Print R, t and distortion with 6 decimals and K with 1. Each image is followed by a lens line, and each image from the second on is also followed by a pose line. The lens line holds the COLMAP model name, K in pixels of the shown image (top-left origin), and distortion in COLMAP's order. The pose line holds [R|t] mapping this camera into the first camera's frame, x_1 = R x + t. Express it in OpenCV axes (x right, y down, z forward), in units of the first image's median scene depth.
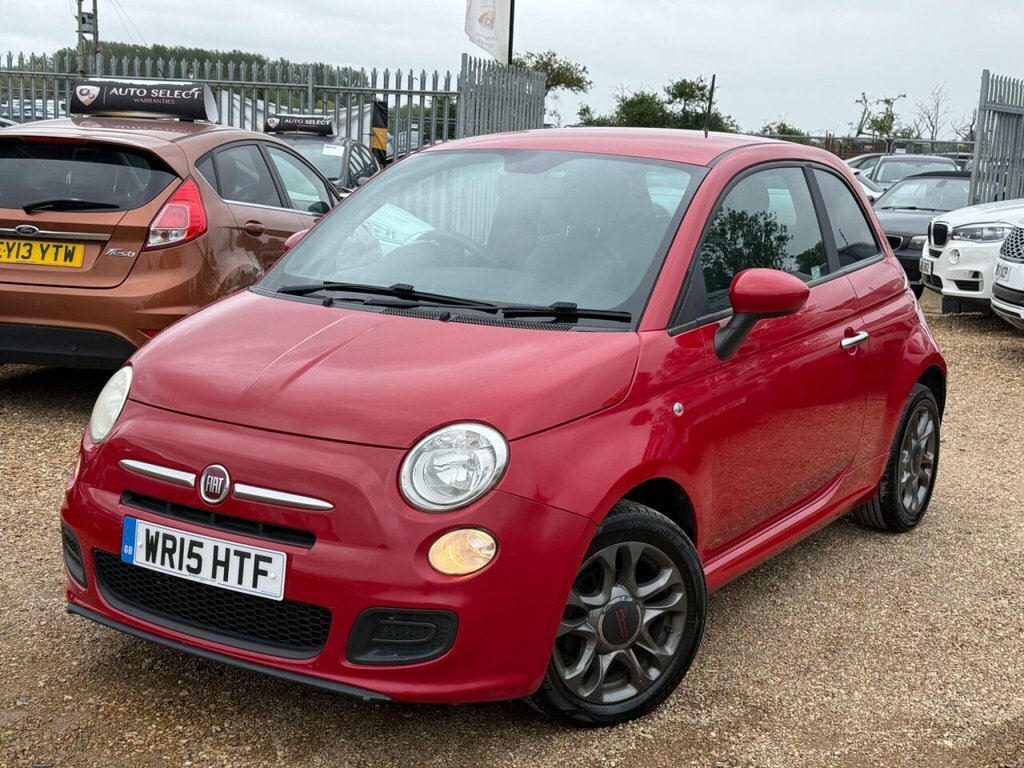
lens RADIAL K [[1435.8, 0, 512.0], [0, 1435.8, 384.0], [0, 0, 1]] dist [0.131560, -0.162133]
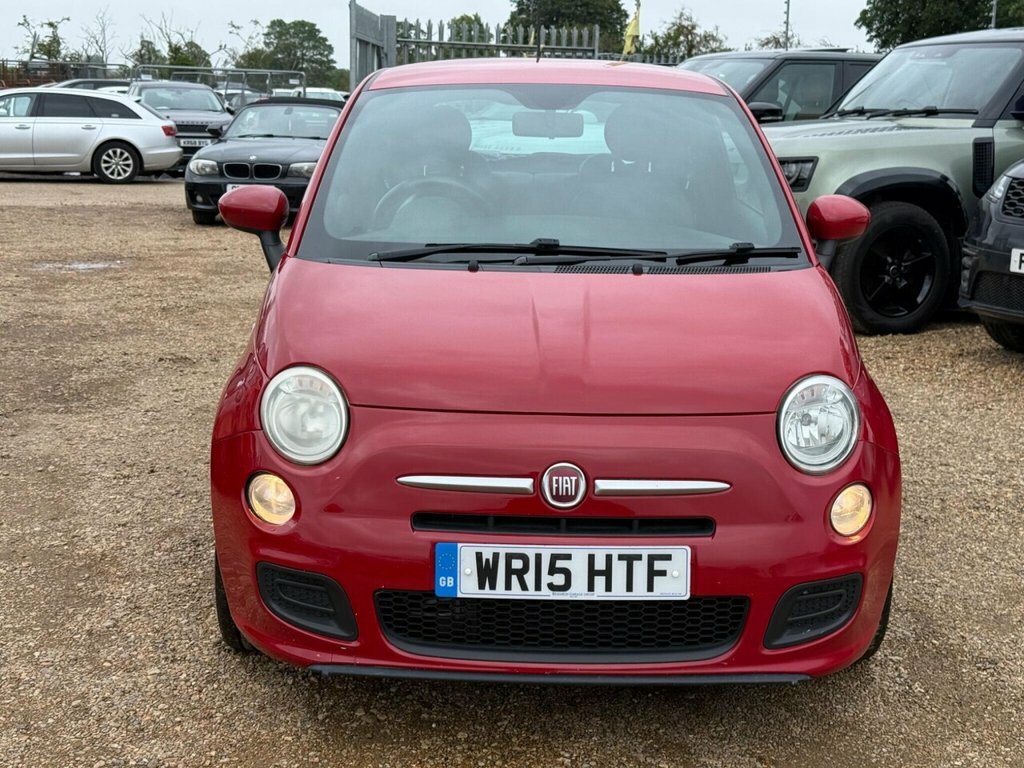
lens RADIAL K [[1435.8, 0, 512.0], [0, 1435.8, 384.0], [0, 0, 1]] dist [0.131560, -0.162133]
pose [[0.843893, -0.131879, 0.520051, -0.663790], [0.105974, 0.991195, 0.079392, -0.061489], [-0.525942, -0.011886, 0.850437, 0.283766]]
